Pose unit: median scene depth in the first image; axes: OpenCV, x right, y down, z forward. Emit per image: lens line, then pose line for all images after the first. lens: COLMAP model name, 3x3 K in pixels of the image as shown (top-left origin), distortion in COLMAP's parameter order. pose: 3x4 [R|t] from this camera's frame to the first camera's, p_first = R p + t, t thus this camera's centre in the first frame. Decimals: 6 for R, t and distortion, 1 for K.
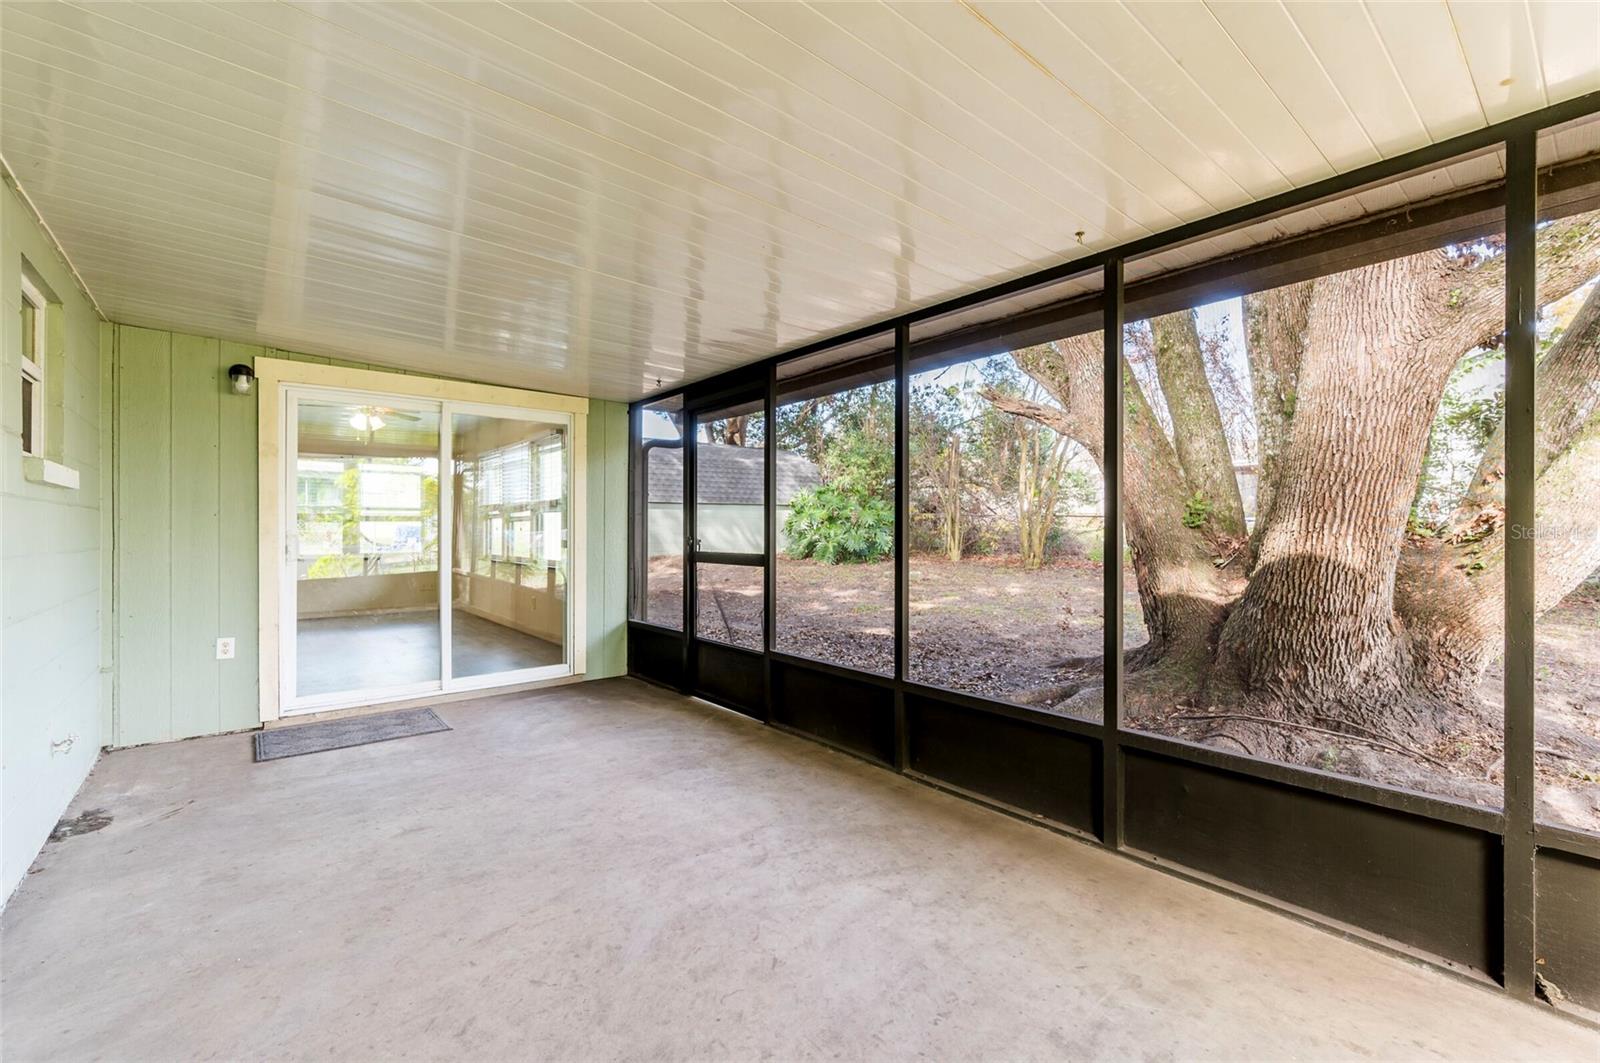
lens RADIAL K [[674.0, 0, 800.0], [0, 674.0, 531.5], [0, 0, 1]] dist [-0.000754, -0.000098]
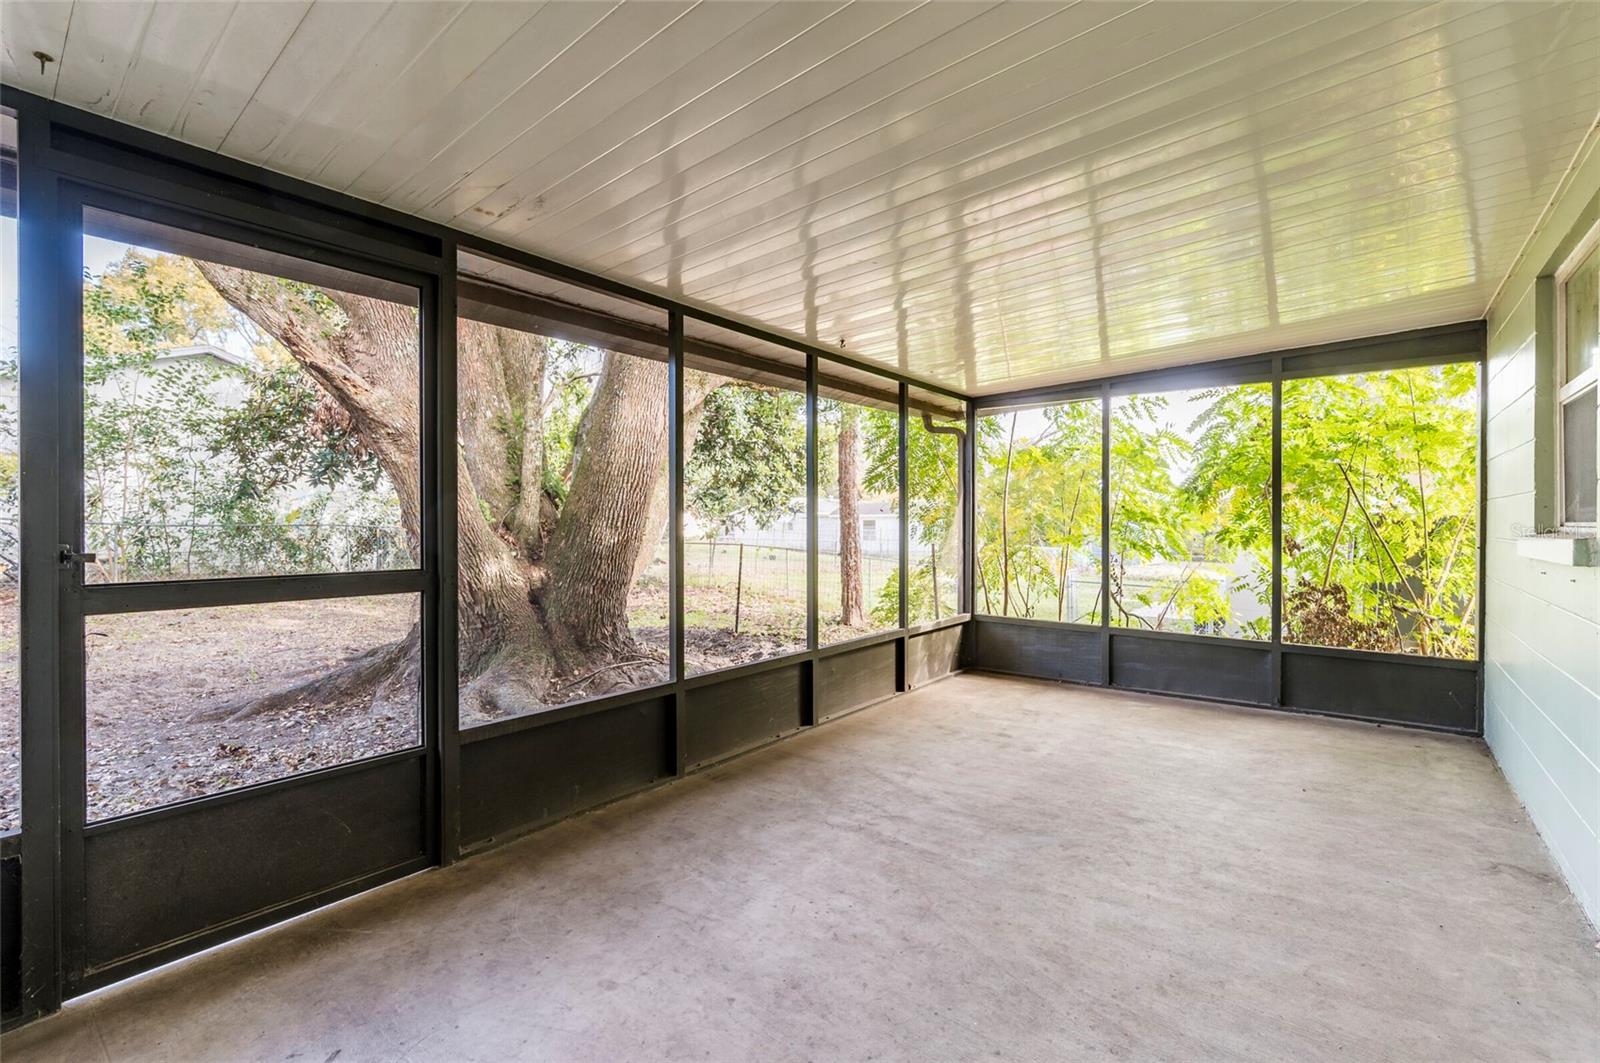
lens RADIAL K [[700.3, 0, 810.7], [0, 700.3, 529.5], [0, 0, 1]] dist [-0.003278, 0.000795]
pose [[-0.205066, -0.003728, 0.978741, -0.966207], [0.006667, 0.999964, 0.005205, 0.000726], [-0.978725, 0.007593, -0.205034, 1.135421]]
